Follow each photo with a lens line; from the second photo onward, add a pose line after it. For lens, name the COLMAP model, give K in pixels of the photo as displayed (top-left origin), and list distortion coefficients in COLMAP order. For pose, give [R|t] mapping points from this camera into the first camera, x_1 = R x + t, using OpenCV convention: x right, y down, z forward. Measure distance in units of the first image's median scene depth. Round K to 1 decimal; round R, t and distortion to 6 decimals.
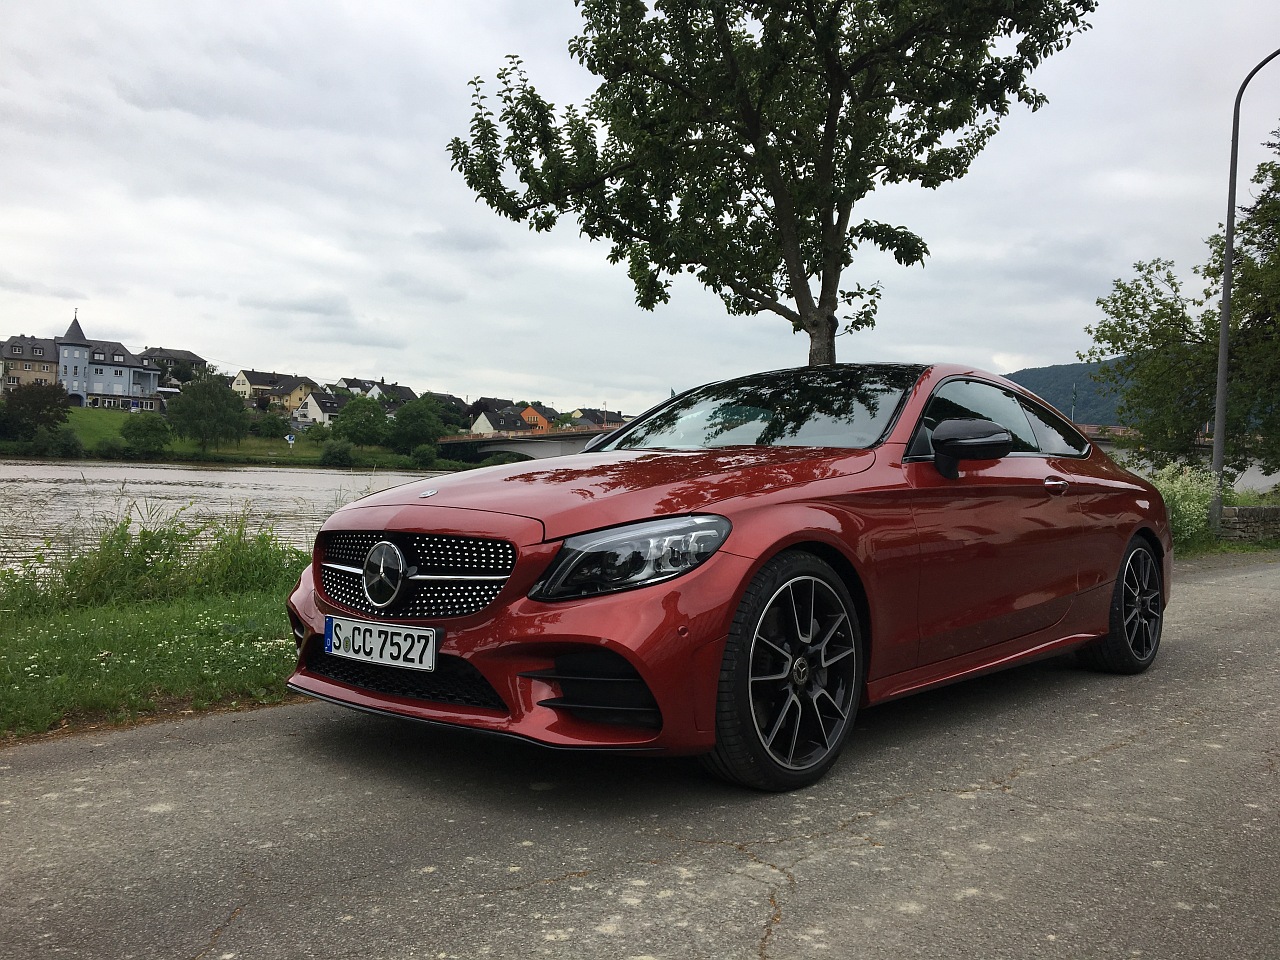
lens RADIAL K [[1062.3, 0, 640.0], [0, 1062.3, 480.0], [0, 0, 1]] dist [0.077771, -0.110656]
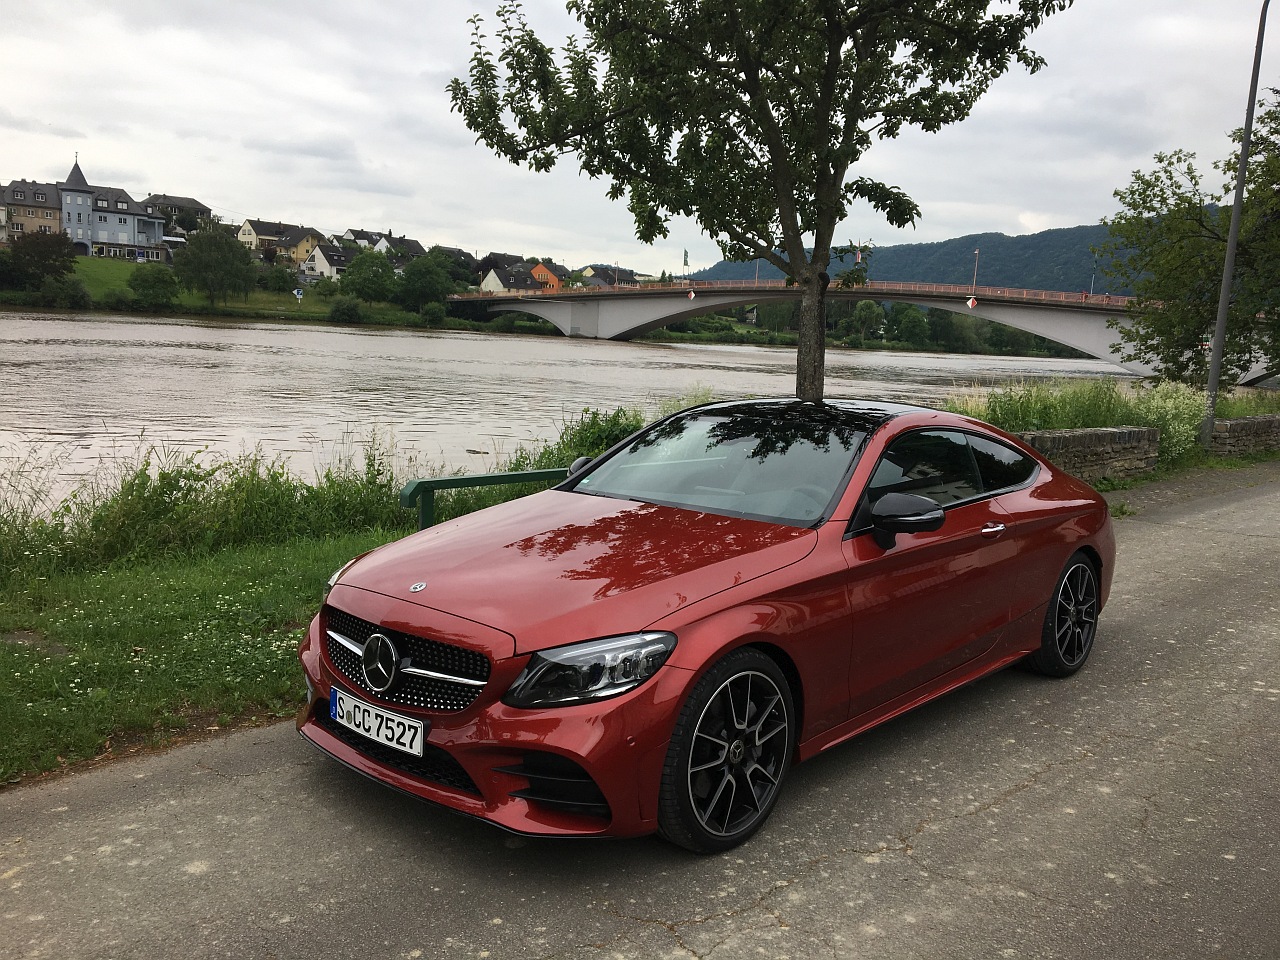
lens RADIAL K [[1062.3, 0, 640.0], [0, 1062.3, 480.0], [0, 0, 1]] dist [0.077771, -0.110656]
pose [[0.999820, 0.016850, -0.008685, 0.029064], [-0.015569, 0.991279, 0.130860, -0.156183], [0.010814, -0.130701, 0.991363, -0.071610]]
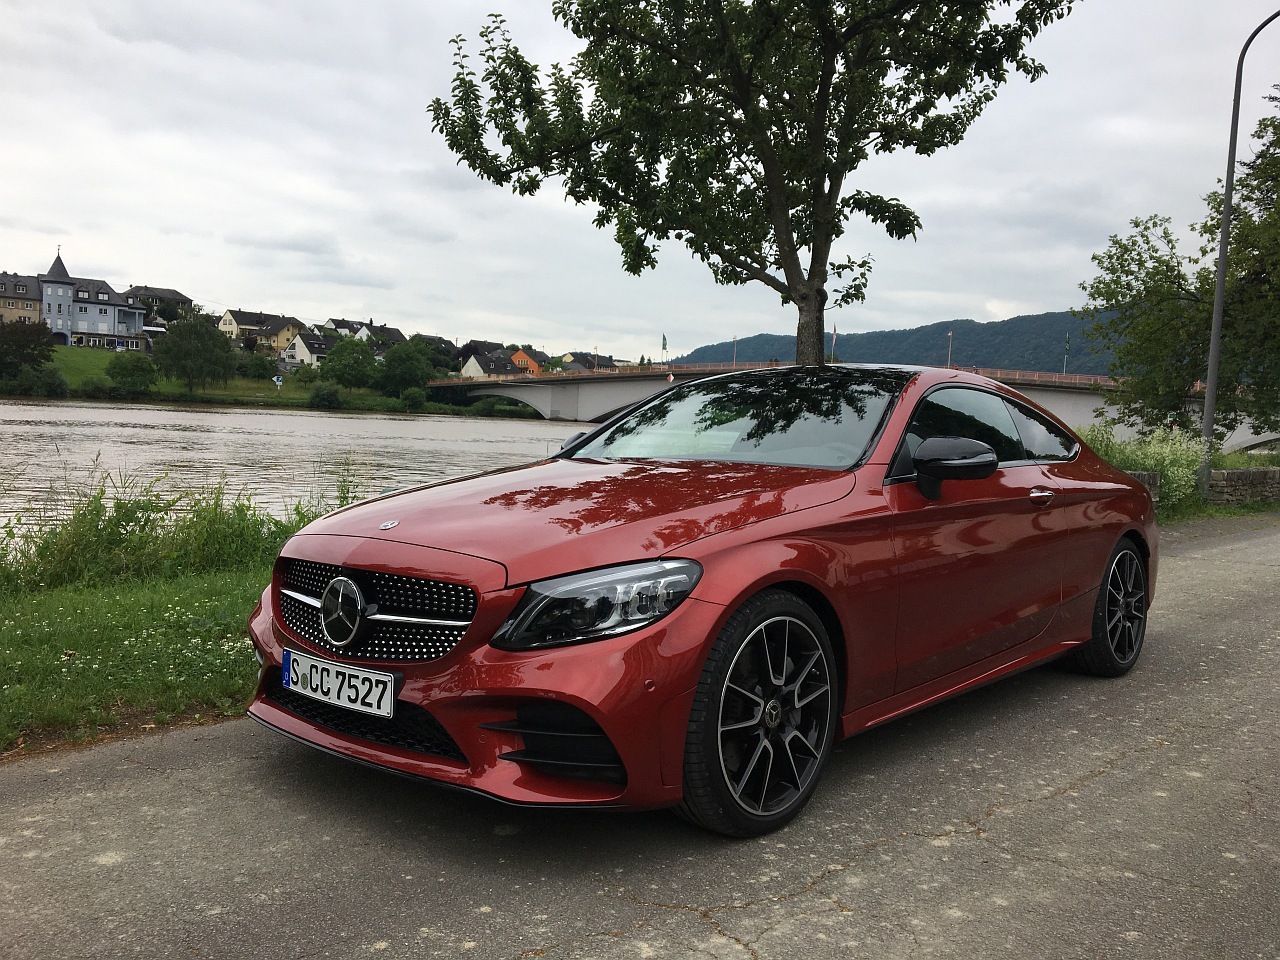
lens RADIAL K [[1066.2, 0, 641.6], [0, 1066.2, 482.4], [0, 0, 1]] dist [0.060170, -0.079429]
pose [[0.999920, 0.007642, 0.010102, 0.011289], [-0.008177, 0.998505, 0.054039, -0.048108], [-0.009674, -0.054117, 0.998488, 0.023806]]
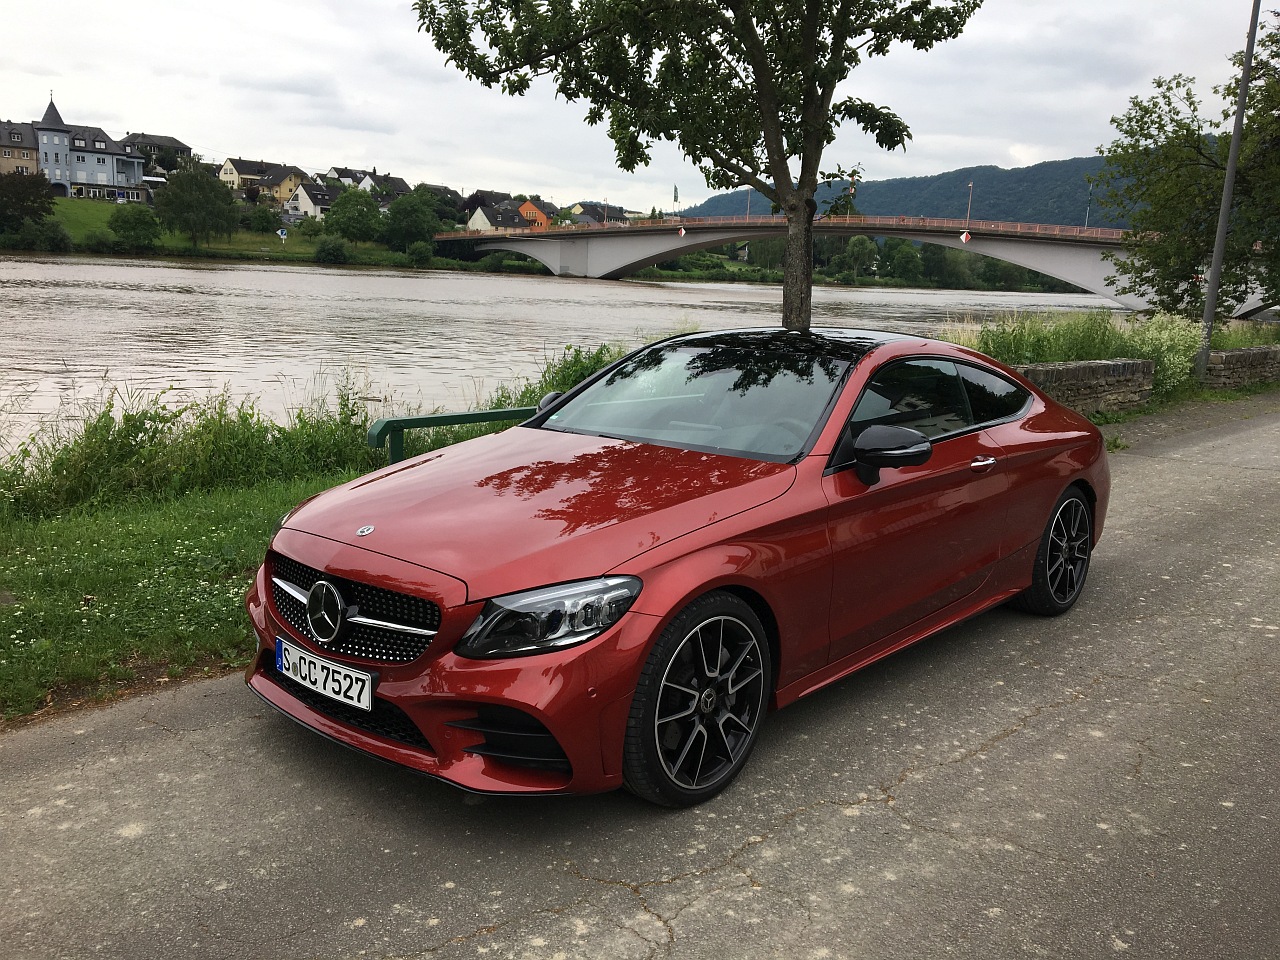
lens RADIAL K [[1065.7, 0, 639.0], [0, 1065.7, 477.5], [0, 0, 1]] dist [0.063982, -0.081968]
pose [[0.999973, 0.007213, -0.001593, 0.046342], [-0.006799, 0.983032, 0.183309, -0.145176], [0.002888, -0.183293, 0.983054, -0.023691]]
